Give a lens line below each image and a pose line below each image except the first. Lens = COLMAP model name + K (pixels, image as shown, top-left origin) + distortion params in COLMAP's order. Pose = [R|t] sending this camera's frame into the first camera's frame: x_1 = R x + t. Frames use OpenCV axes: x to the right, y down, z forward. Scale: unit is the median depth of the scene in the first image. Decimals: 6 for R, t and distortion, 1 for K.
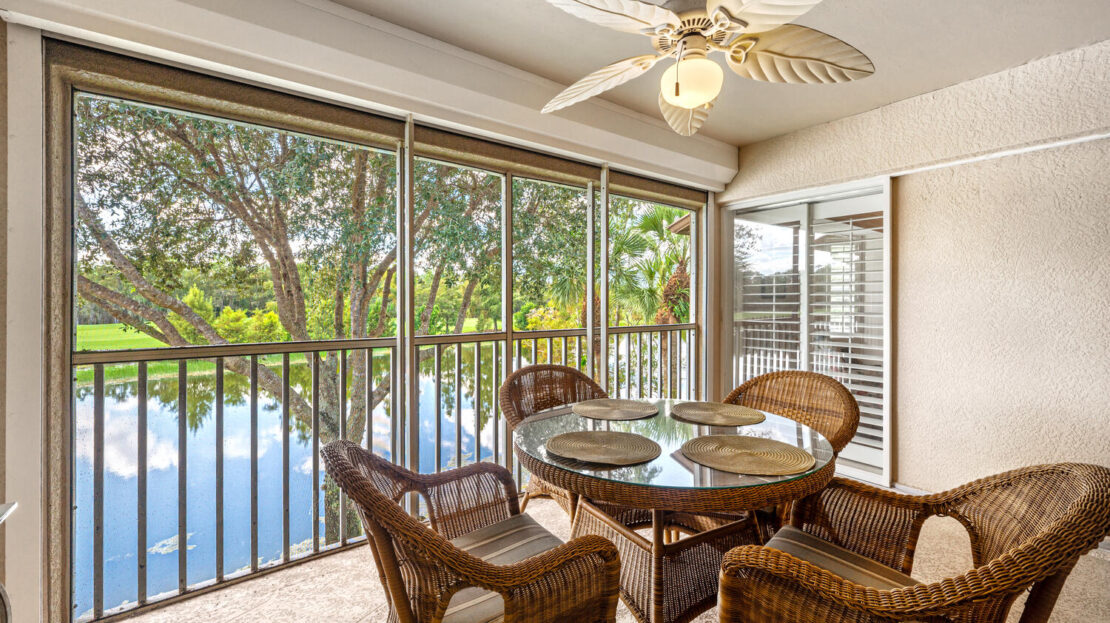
lens RADIAL K [[449.5, 0, 549.2], [0, 449.5, 313.7], [0, 0, 1]] dist [-0.000240, 0.000037]
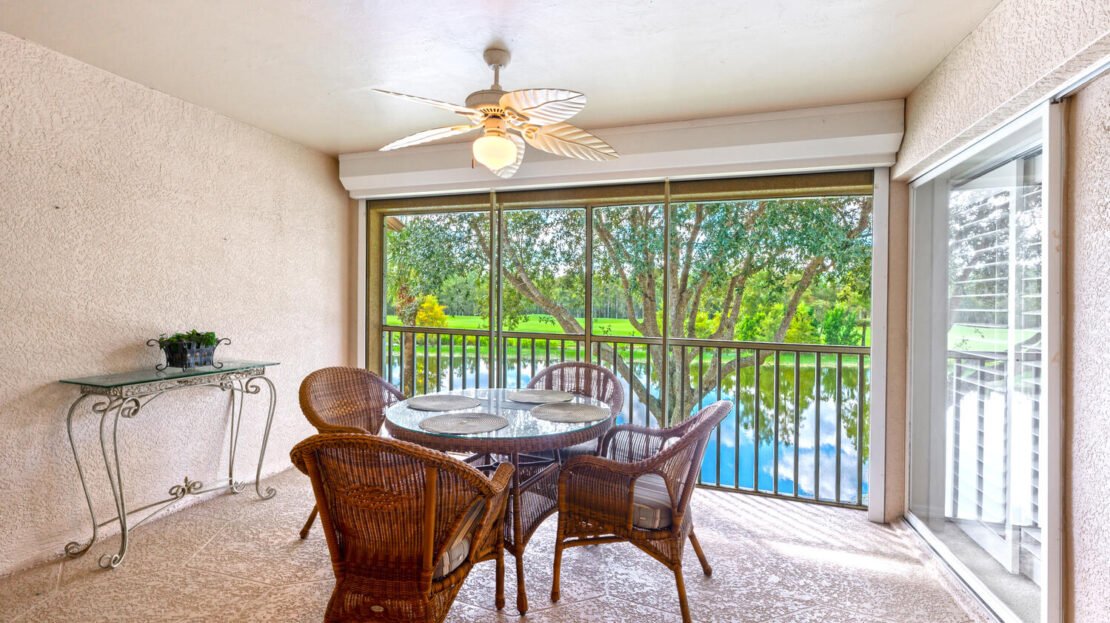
lens RADIAL K [[457.0, 0, 556.7], [0, 457.0, 302.3], [0, 0, 1]] dist [0.001563, 0.000624]
pose [[0.584045, 0.014578, -0.811590, 0.864322], [-0.043040, 0.998988, -0.013028, -0.026711], [0.810579, 0.042540, 0.584082, 0.194844]]
